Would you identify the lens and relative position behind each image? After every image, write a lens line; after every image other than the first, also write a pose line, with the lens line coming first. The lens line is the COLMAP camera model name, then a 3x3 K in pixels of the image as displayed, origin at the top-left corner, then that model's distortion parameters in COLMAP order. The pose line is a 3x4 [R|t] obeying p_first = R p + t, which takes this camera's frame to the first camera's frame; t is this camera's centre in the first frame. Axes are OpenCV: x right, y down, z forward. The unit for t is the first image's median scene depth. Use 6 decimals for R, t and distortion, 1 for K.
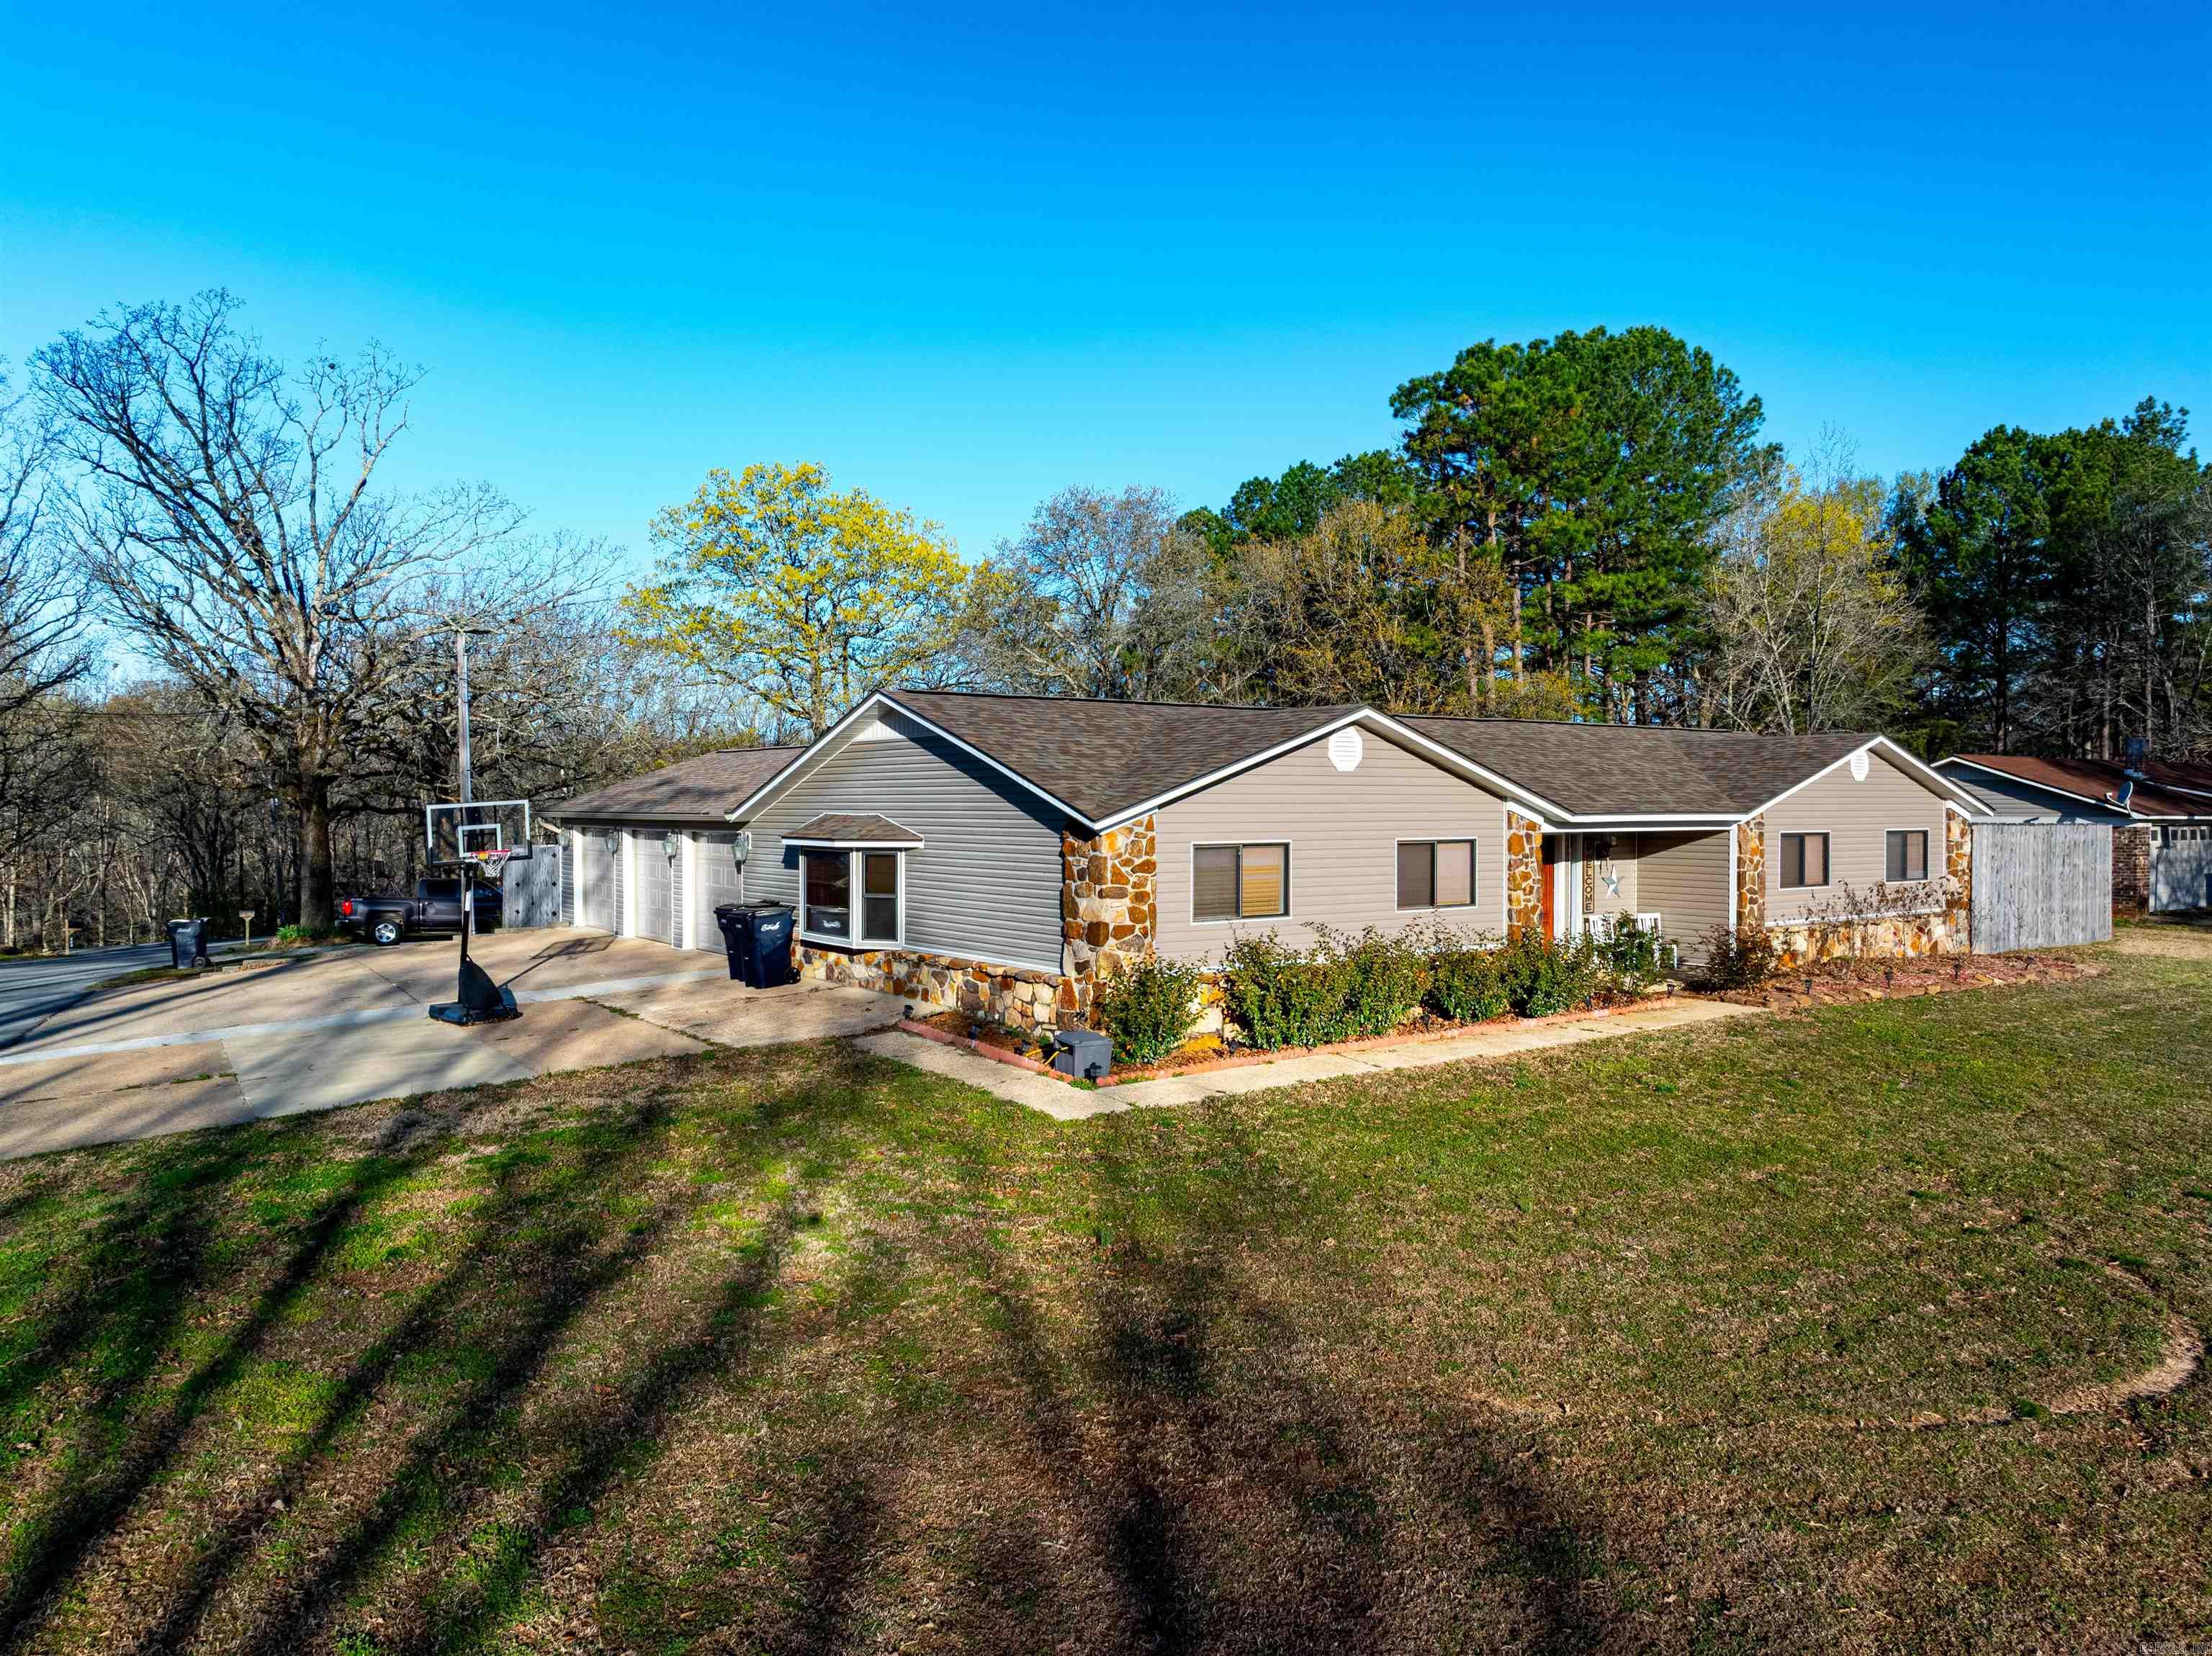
lens RADIAL K [[1719.6, 0, 1106.0], [0, 1719.6, 828.0], [0, 0, 1]] dist [-0.001784, -0.002477]
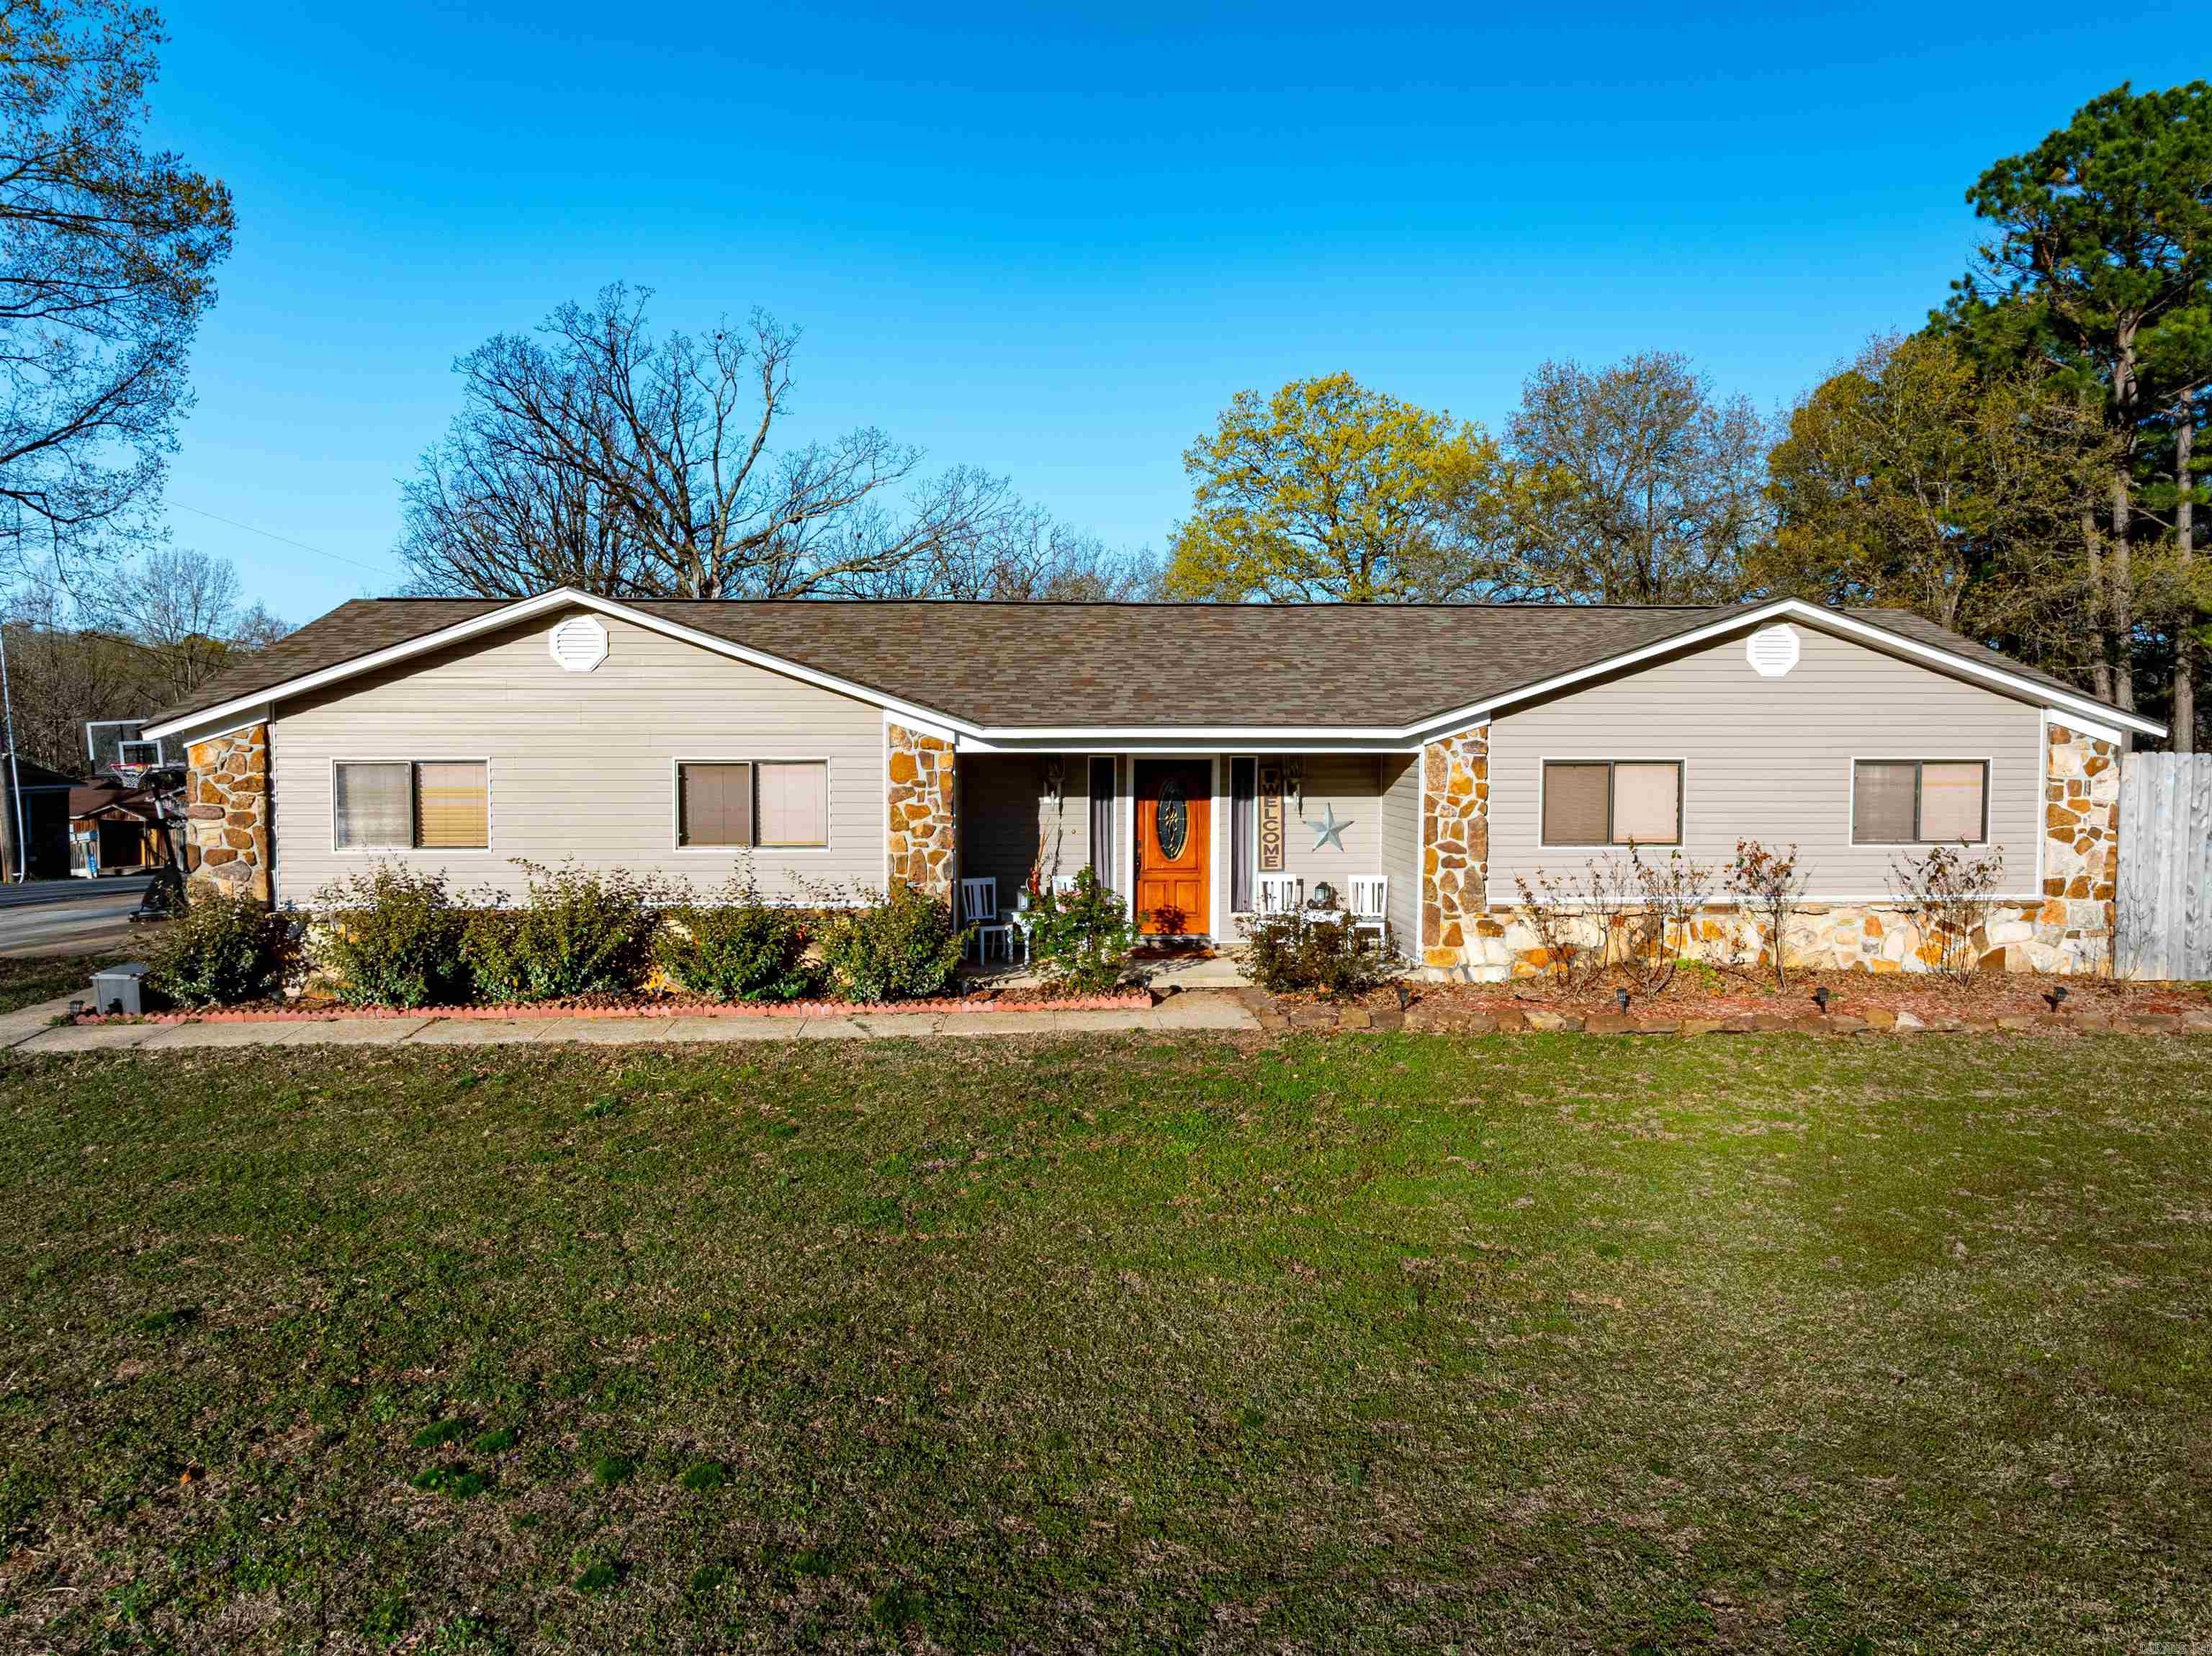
lens RADIAL K [[1506.1, 0, 1106.0], [0, 1506.1, 828.0], [0, 0, 1]] dist [0.003870, 0.000748]
pose [[0.811438, 0.045830, -0.582639, 0.601690], [-0.009176, 0.997797, 0.065707, -0.007059], [0.584367, -0.047971, 0.810070, 0.462168]]
